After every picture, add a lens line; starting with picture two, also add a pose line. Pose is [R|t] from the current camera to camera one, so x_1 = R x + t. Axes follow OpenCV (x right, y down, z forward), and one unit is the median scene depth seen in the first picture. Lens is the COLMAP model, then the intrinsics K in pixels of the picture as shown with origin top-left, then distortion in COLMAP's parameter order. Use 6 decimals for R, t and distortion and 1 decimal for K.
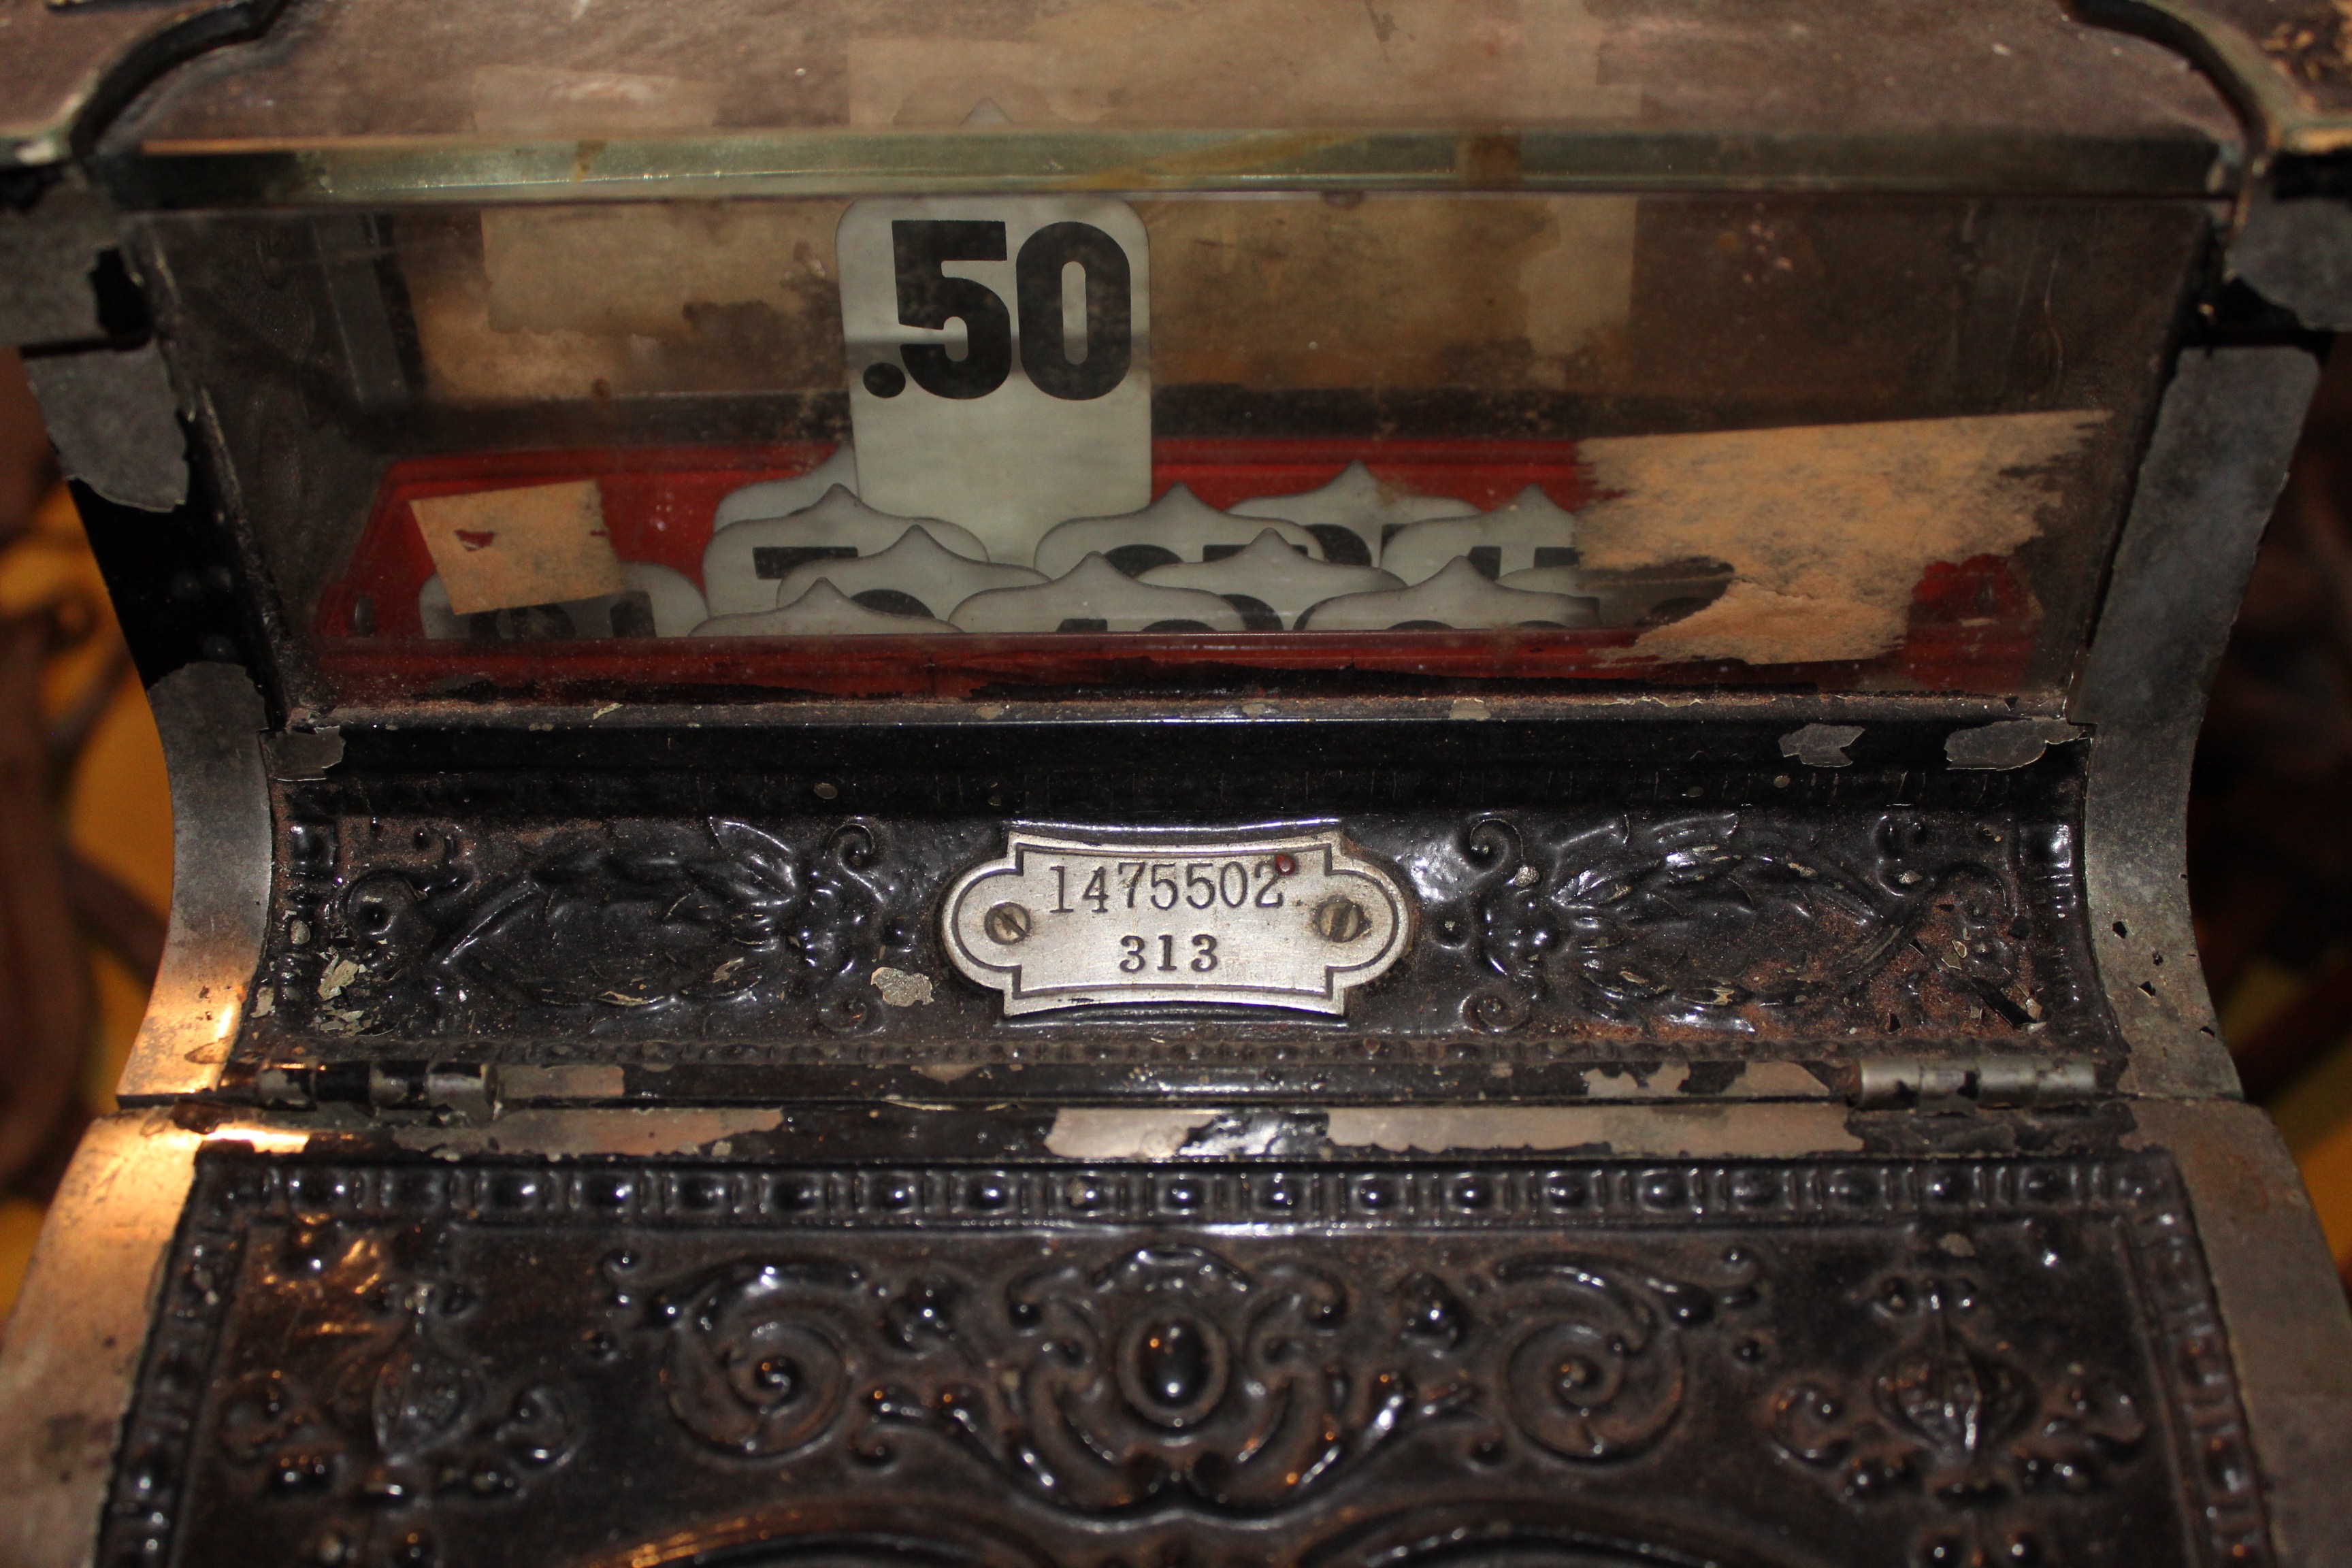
lens RADIAL K [[2457.6, 0, 1165.0], [0, 2457.6, 786.8], [0, 0, 1]] dist [-0.093042, 0.000000]
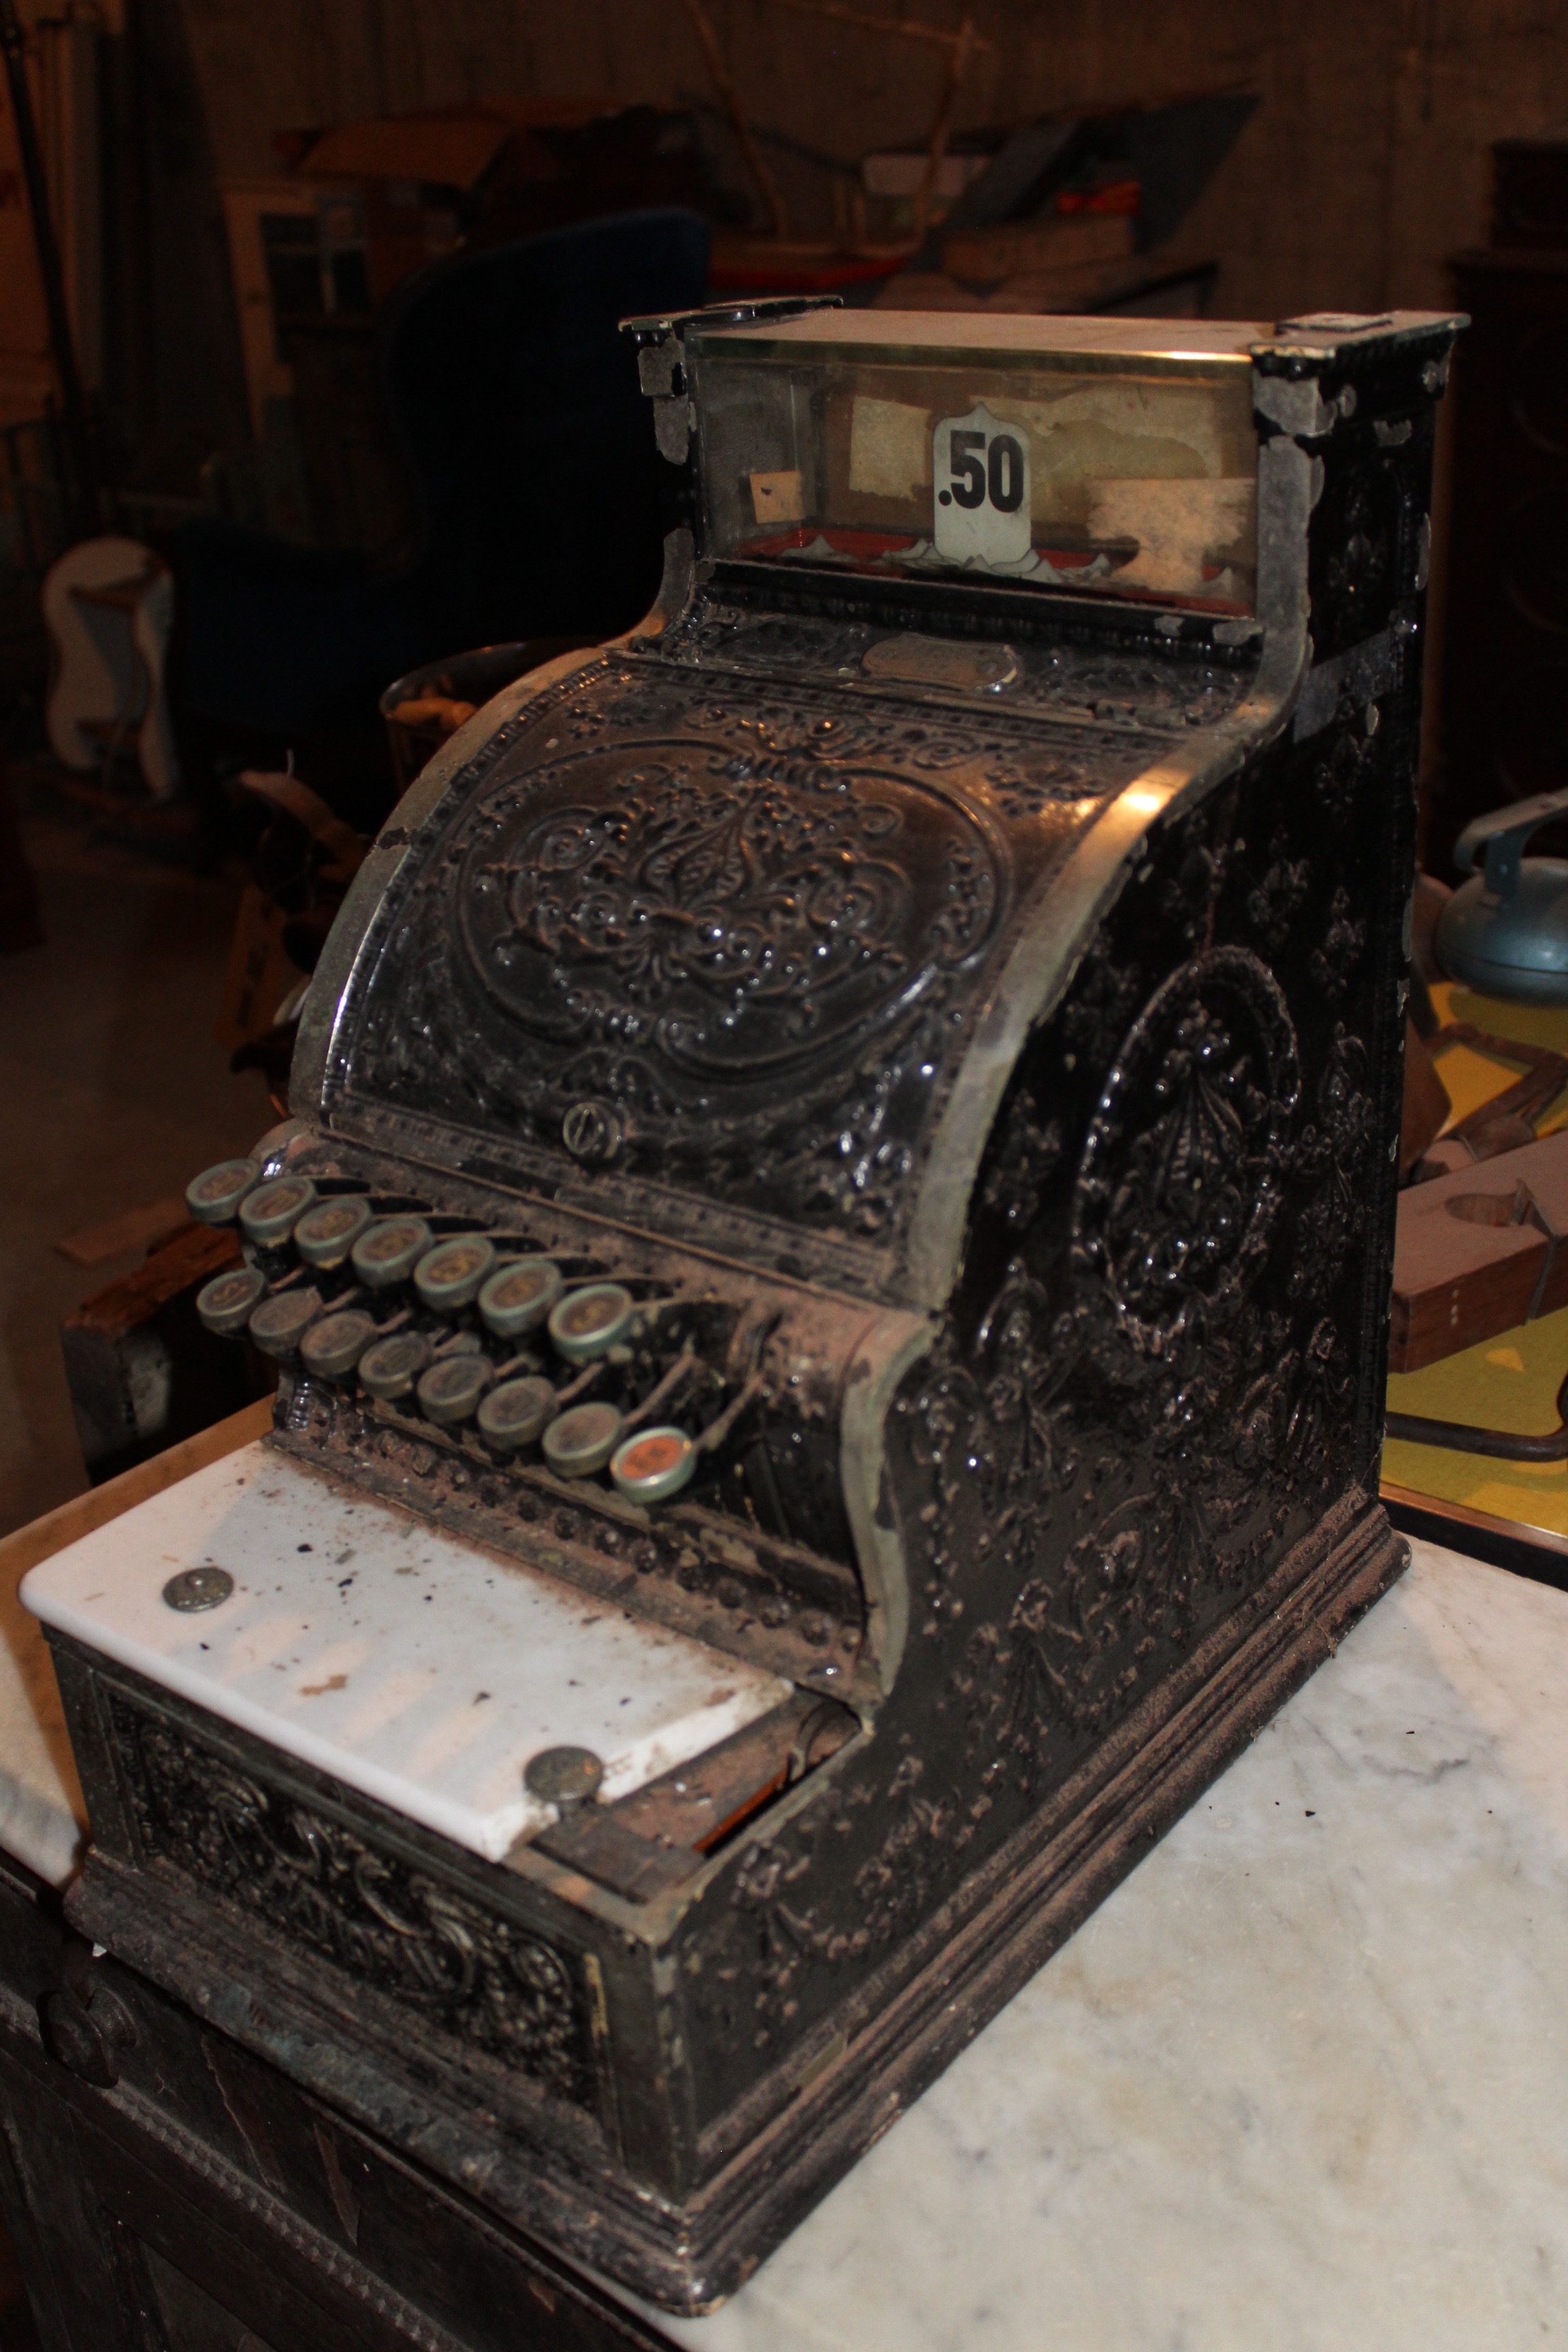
lens RADIAL K [[2457.6, 0, 789.8], [0, 2457.6, 1159.9], [0, 0, 1]] dist [-0.093042, 0.000000]
pose [[0.791067, 0.234686, -0.564921, 1.495939], [-0.372728, 0.917179, -0.140911, 0.978929], [0.485064, 0.322032, 0.813024, -1.047025]]
